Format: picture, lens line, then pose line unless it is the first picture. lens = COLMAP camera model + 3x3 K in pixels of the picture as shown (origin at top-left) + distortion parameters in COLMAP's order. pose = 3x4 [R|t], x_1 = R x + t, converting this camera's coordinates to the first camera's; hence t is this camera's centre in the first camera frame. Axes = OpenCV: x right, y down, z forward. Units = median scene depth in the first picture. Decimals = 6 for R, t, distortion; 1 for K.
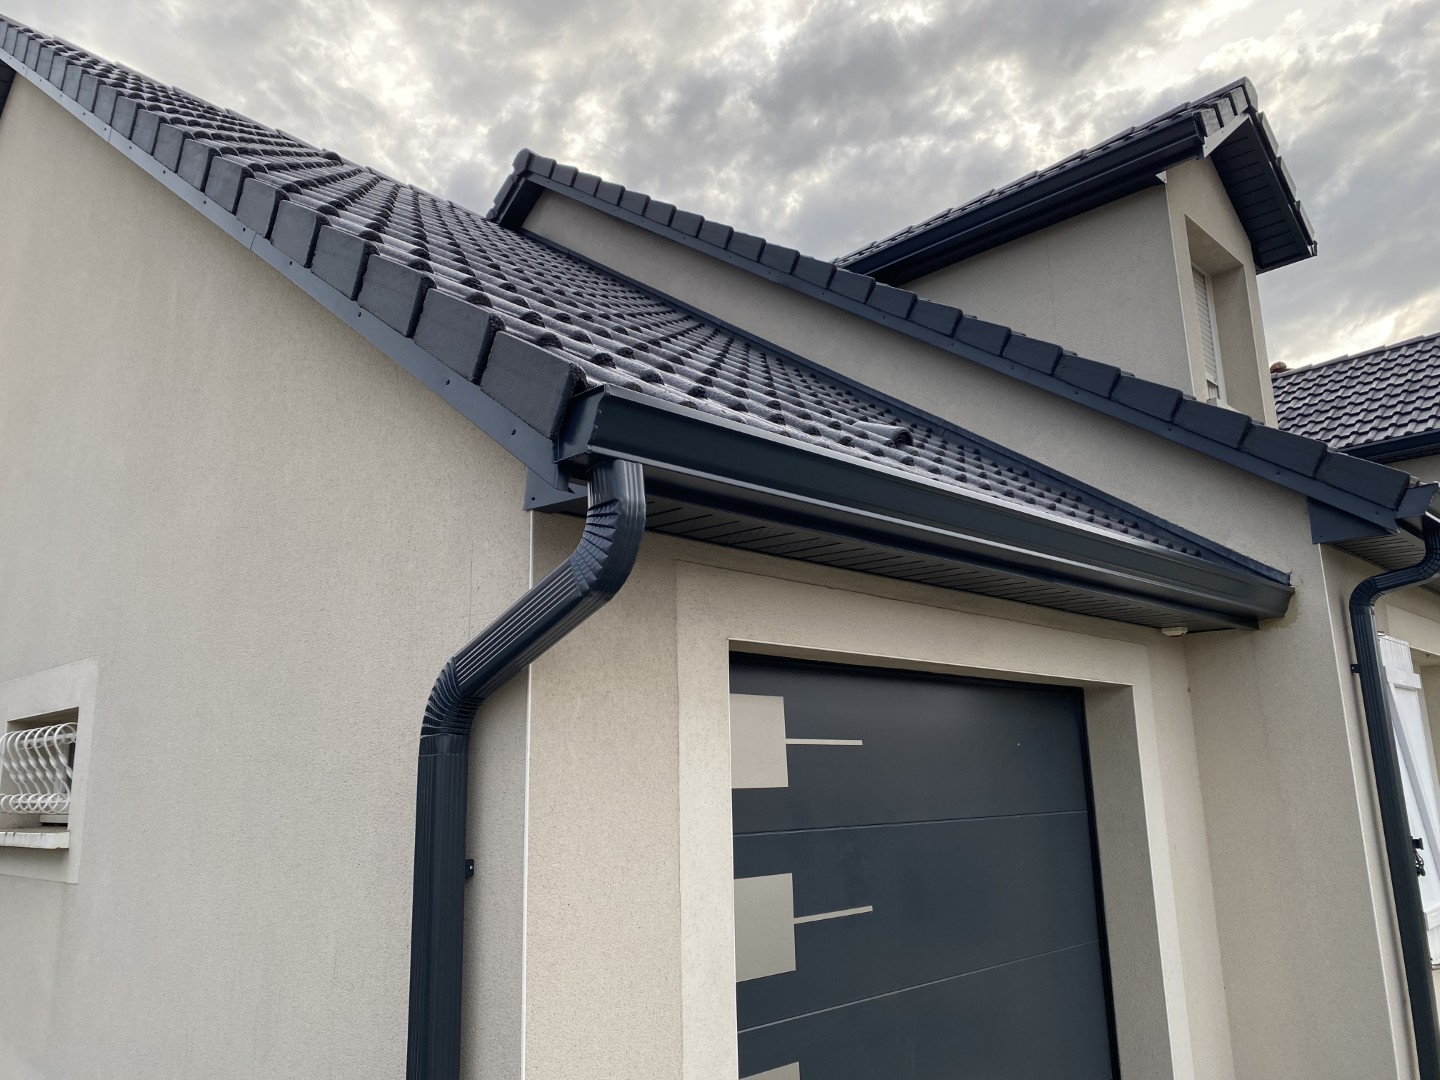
lens RADIAL K [[1083.8, 0, 720.0], [0, 1083.8, 540.0], [0, 0, 1]] dist [0.007453, -0.005159]
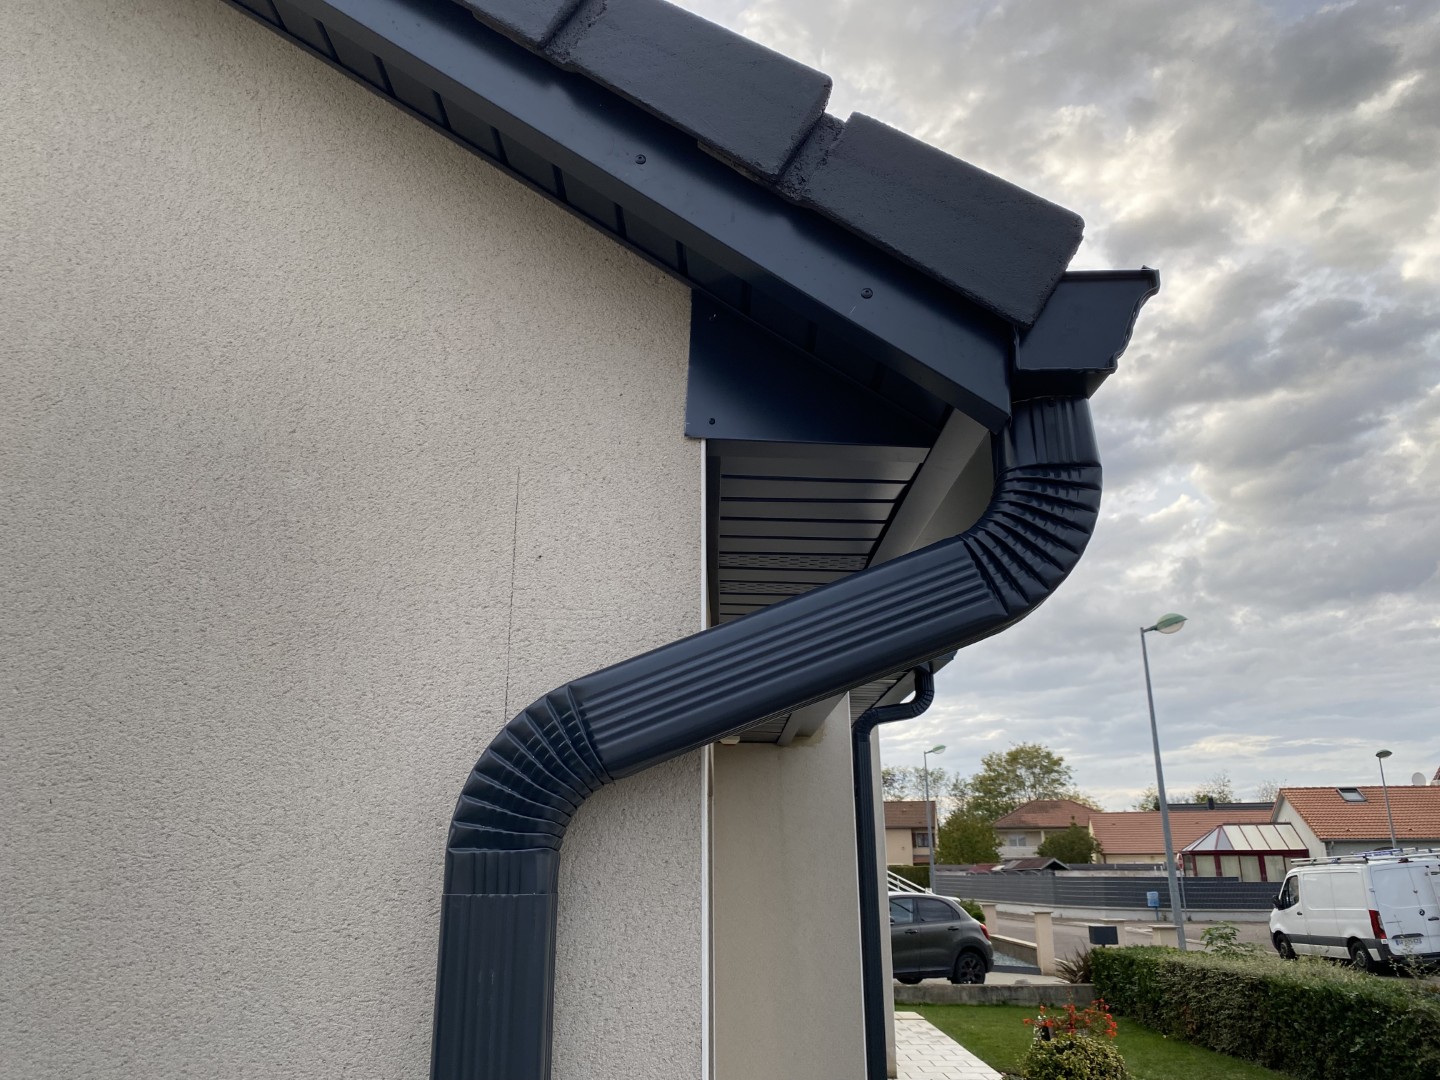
lens RADIAL K [[1083.8, 0, 720.0], [0, 1083.8, 540.0], [0, 0, 1]] dist [0.007453, -0.005159]
pose [[0.730580, 0.214592, 0.648231, -0.248714], [-0.160665, 0.976704, -0.142255, 0.048141], [-0.663657, -0.000219, 0.748037, 0.279996]]
